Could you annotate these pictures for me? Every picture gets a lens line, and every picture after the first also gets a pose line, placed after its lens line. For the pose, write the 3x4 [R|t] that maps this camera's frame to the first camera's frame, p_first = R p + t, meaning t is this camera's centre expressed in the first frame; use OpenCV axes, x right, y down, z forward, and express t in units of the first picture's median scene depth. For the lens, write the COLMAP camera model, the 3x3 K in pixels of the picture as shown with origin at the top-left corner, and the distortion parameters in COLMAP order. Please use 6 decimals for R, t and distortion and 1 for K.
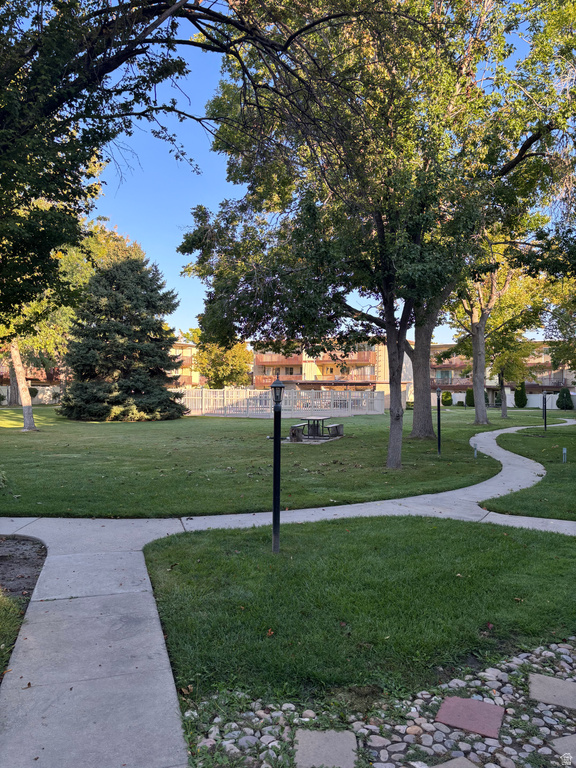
lens RADIAL K [[572.7, 0, 291.3], [0, 572.7, 389.6], [0, 0, 1]] dist [0.047183, -0.050488]
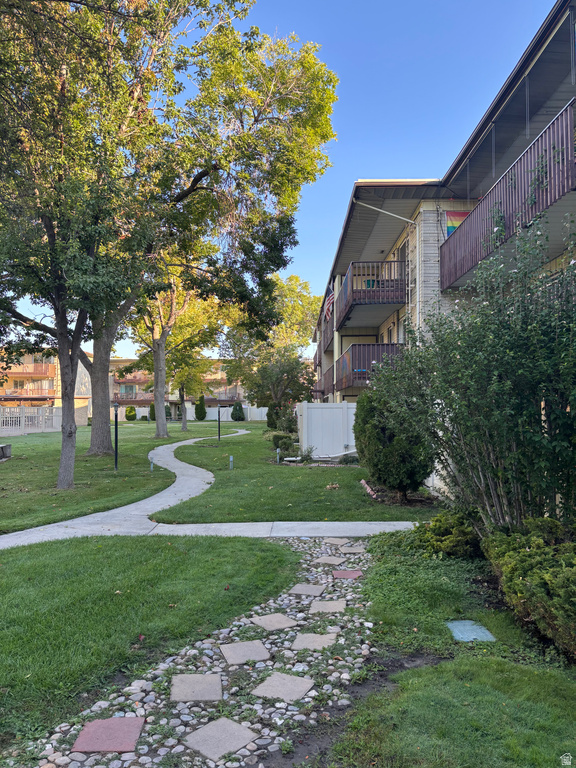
lens RADIAL K [[572.7, 0, 290.3], [0, 572.7, 380.7], [0, 0, 1]] dist [0.047183, -0.050488]
pose [[0.862498, 0.011502, 0.505930, 0.013884], [0.009155, 0.999223, -0.038323, -0.000113], [-0.505978, 0.037685, 0.861723, -0.005969]]
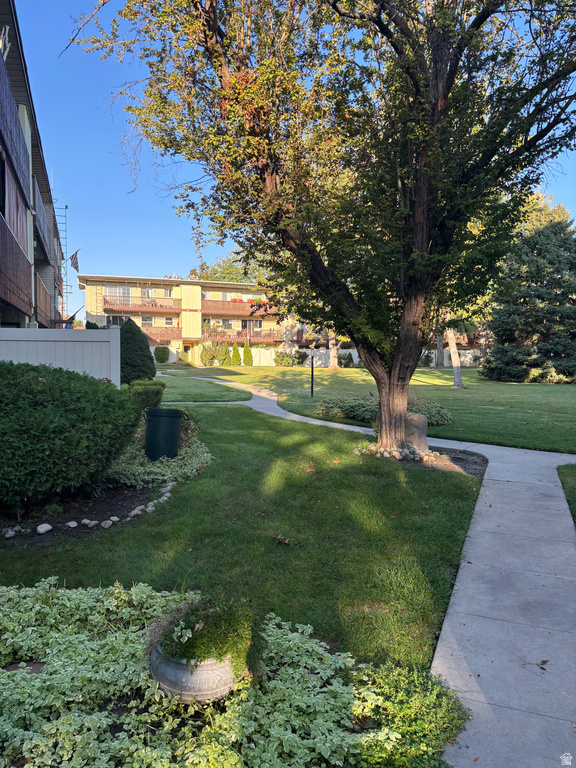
lens RADIAL K [[572.7, 0, 293.7], [0, 572.7, 385.4], [0, 0, 1]] dist [0.047183, -0.050488]
pose [[0.771203, 0.034244, -0.635667, 0.058095], [0.001492, 0.998452, 0.055597, 0.000992], [0.636587, -0.043825, 0.769958, -0.205506]]
